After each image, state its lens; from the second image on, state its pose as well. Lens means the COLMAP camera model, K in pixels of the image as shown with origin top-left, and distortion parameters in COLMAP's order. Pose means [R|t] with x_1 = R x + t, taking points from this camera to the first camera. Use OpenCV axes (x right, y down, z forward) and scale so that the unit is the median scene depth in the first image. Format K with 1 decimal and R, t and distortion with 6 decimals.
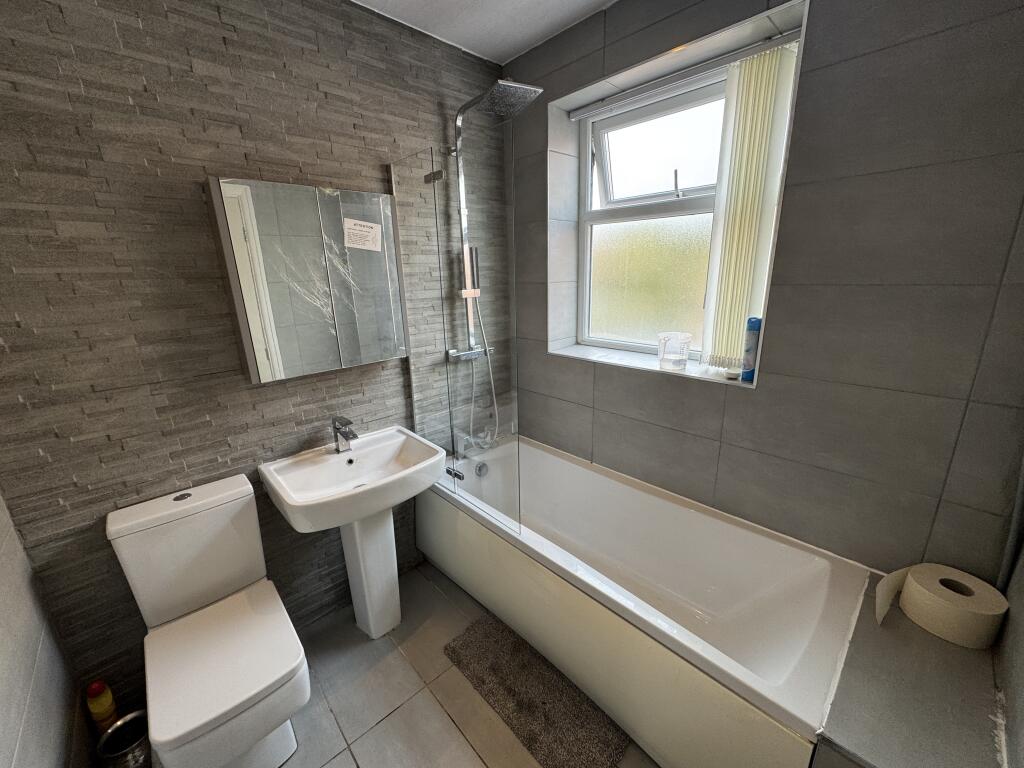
lens RADIAL K [[408.2, 0, 512.4], [0, 408.2, 383.6], [0, 0, 1]] dist [-0.002517, 0.000424]
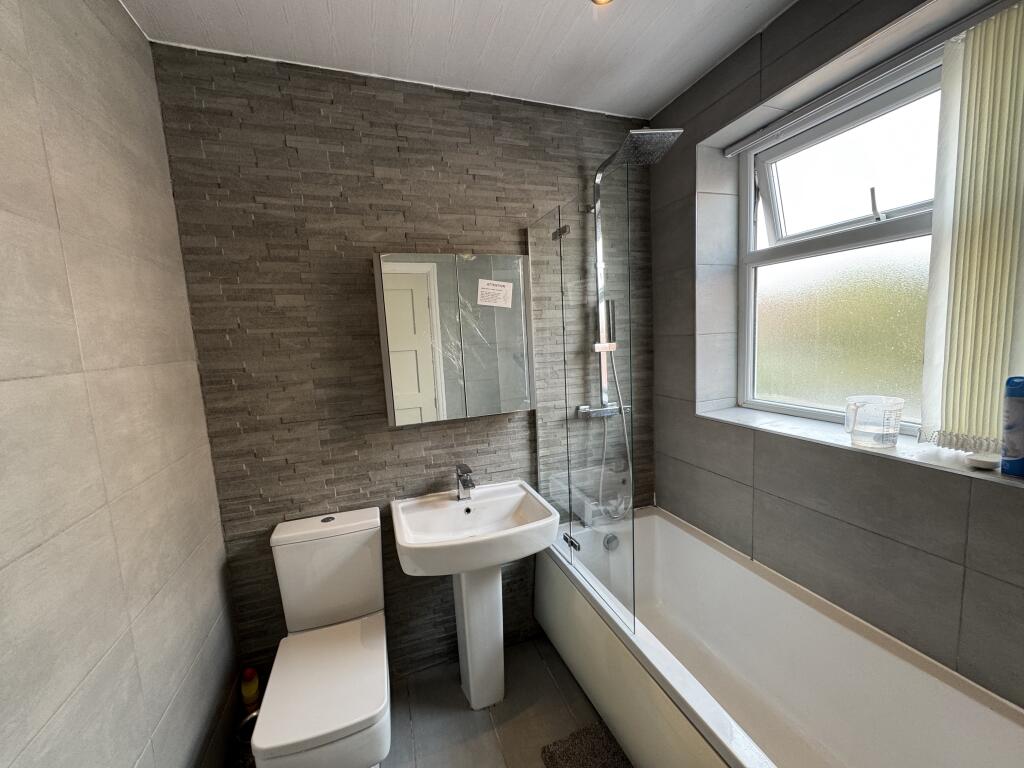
lens RADIAL K [[408.2, 0, 512.6], [0, 408.2, 383.7], [0, 0, 1]] dist [-0.002517, 0.000424]
pose [[0.912896, 0.026363, -0.407341, 0.112860], [-0.083109, 0.989014, -0.122248, -0.004966], [0.399643, 0.145453, 0.905057, 0.088831]]
